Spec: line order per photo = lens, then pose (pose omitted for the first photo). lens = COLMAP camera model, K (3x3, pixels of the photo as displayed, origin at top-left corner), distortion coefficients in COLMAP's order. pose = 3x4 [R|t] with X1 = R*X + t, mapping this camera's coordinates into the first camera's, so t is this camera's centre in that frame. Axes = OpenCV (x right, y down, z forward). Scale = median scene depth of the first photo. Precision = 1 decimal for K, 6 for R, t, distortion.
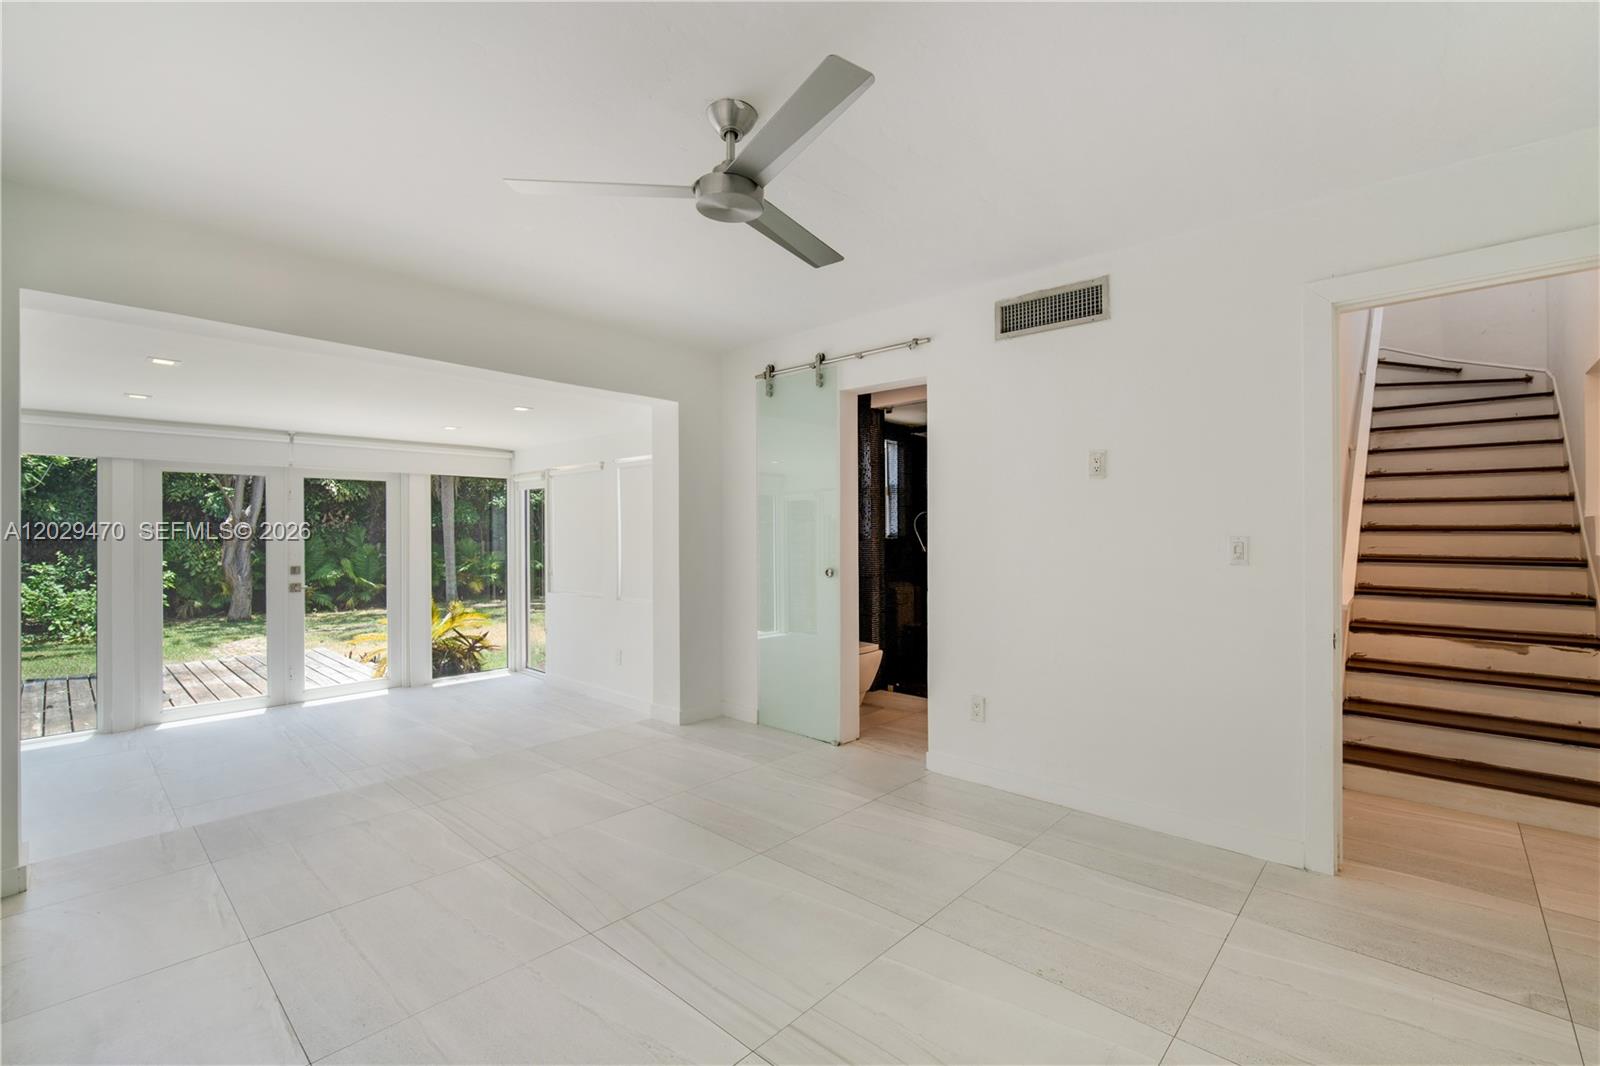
lens RADIAL K [[699.0, 0, 800.0], [0, 699.0, 525.3], [0, 0, 1]] dist [-0.008338, 0.000489]
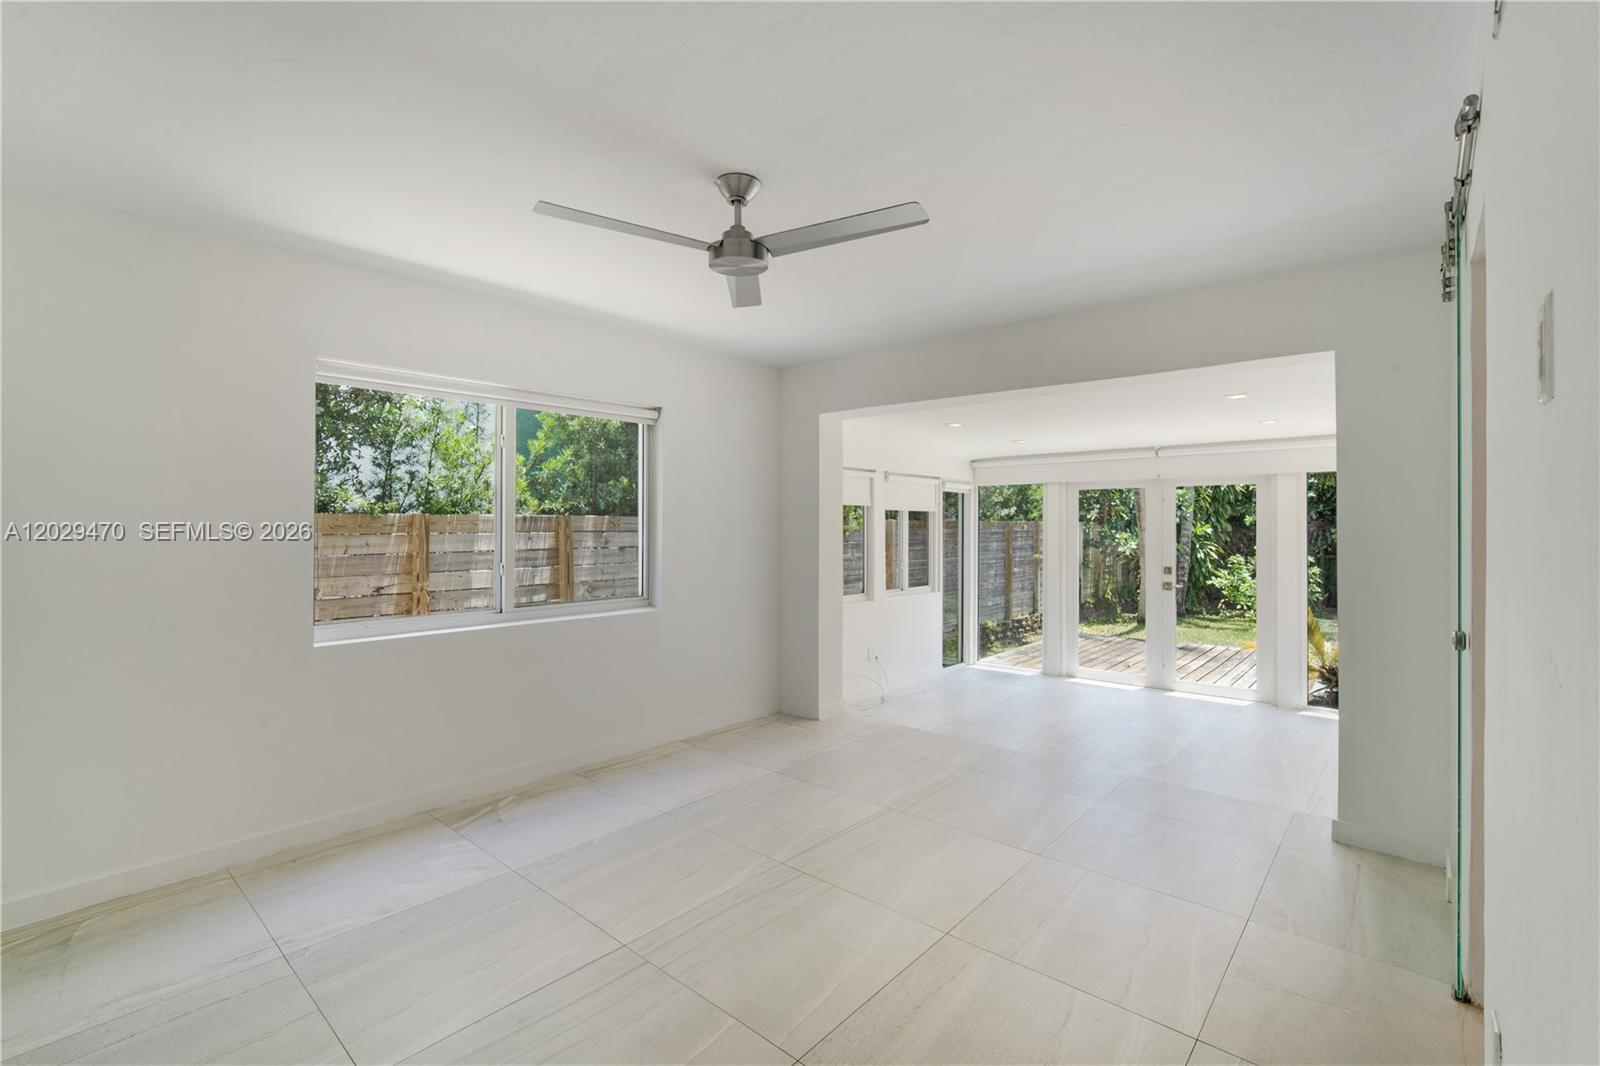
lens RADIAL K [[703.1, 0, 803.1], [0, 703.1, 509.8], [0, 0, 1]] dist [-0.011283, 0.000006]
pose [[0.025595, -0.021214, -0.999447, 0.319107], [0.005896, 0.999761, -0.021070, -0.009963], [0.999655, -0.005353, 0.025714, 0.327255]]
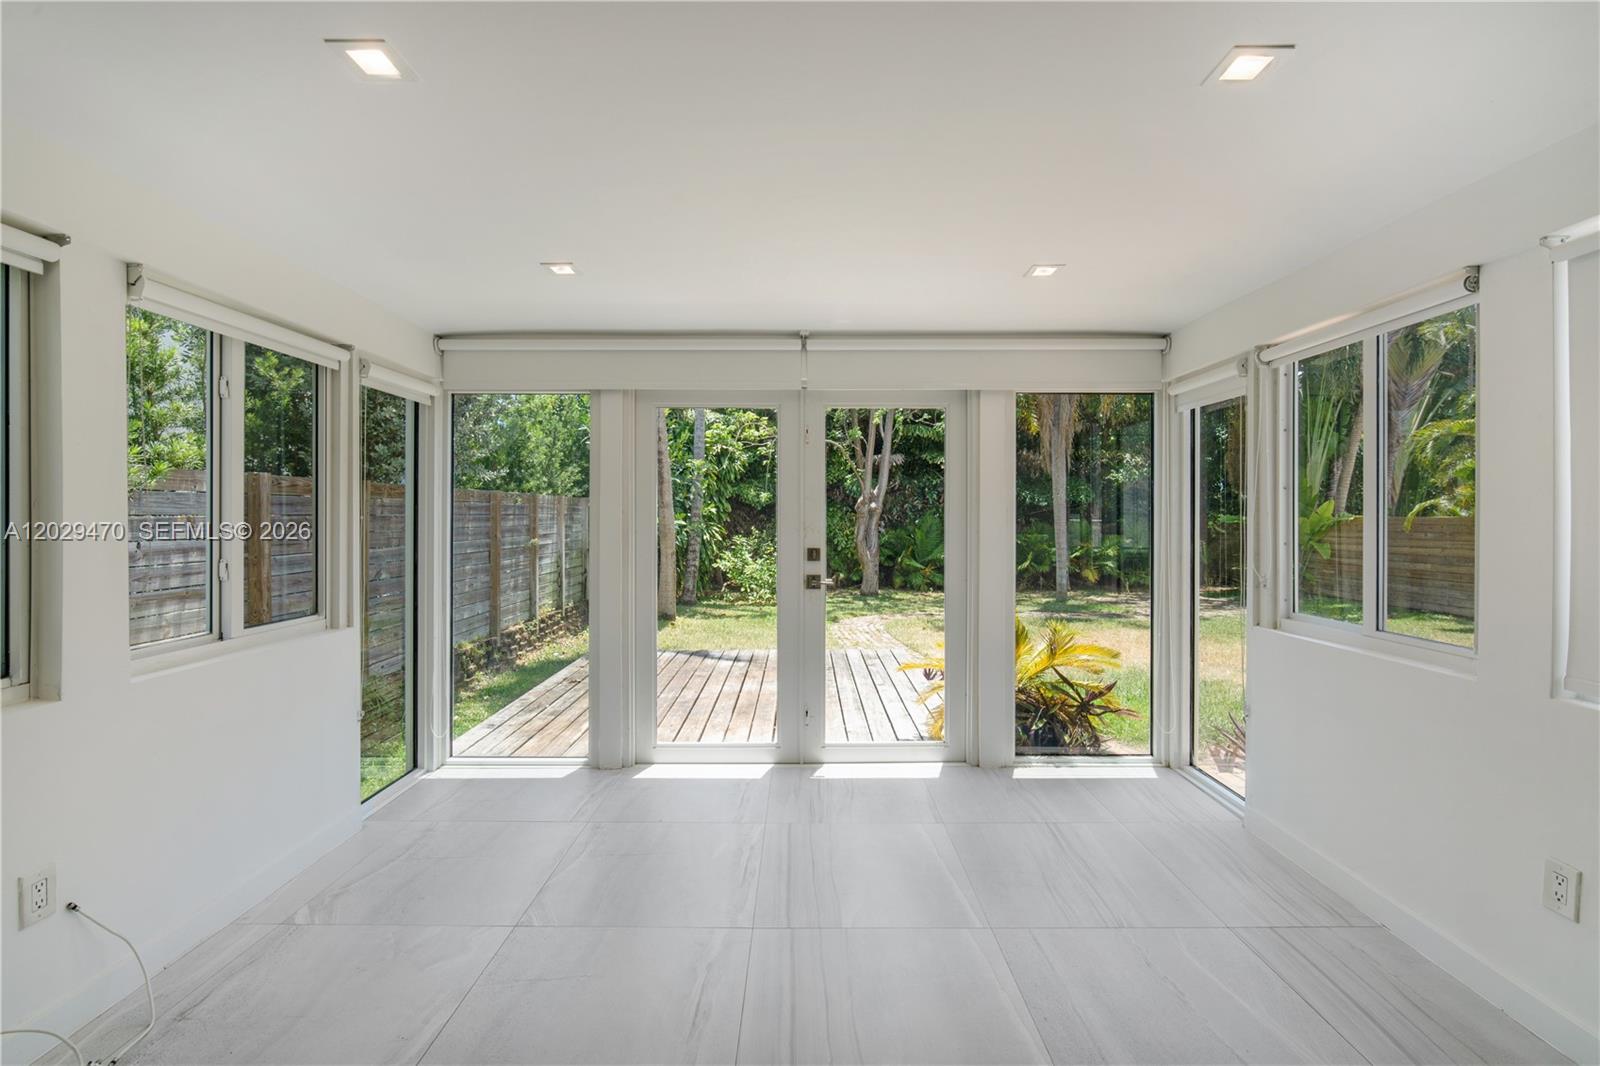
lens RADIAL K [[699.0, 0, 800.0], [0, 699.0, 525.3], [0, 0, 1]] dist [-0.008338, 0.000489]
pose [[0.676285, 0.014384, -0.736500, -0.221832], [0.001721, 0.999776, 0.021106, 0.020686], [0.736638, -0.015541, 0.676109, 0.470407]]
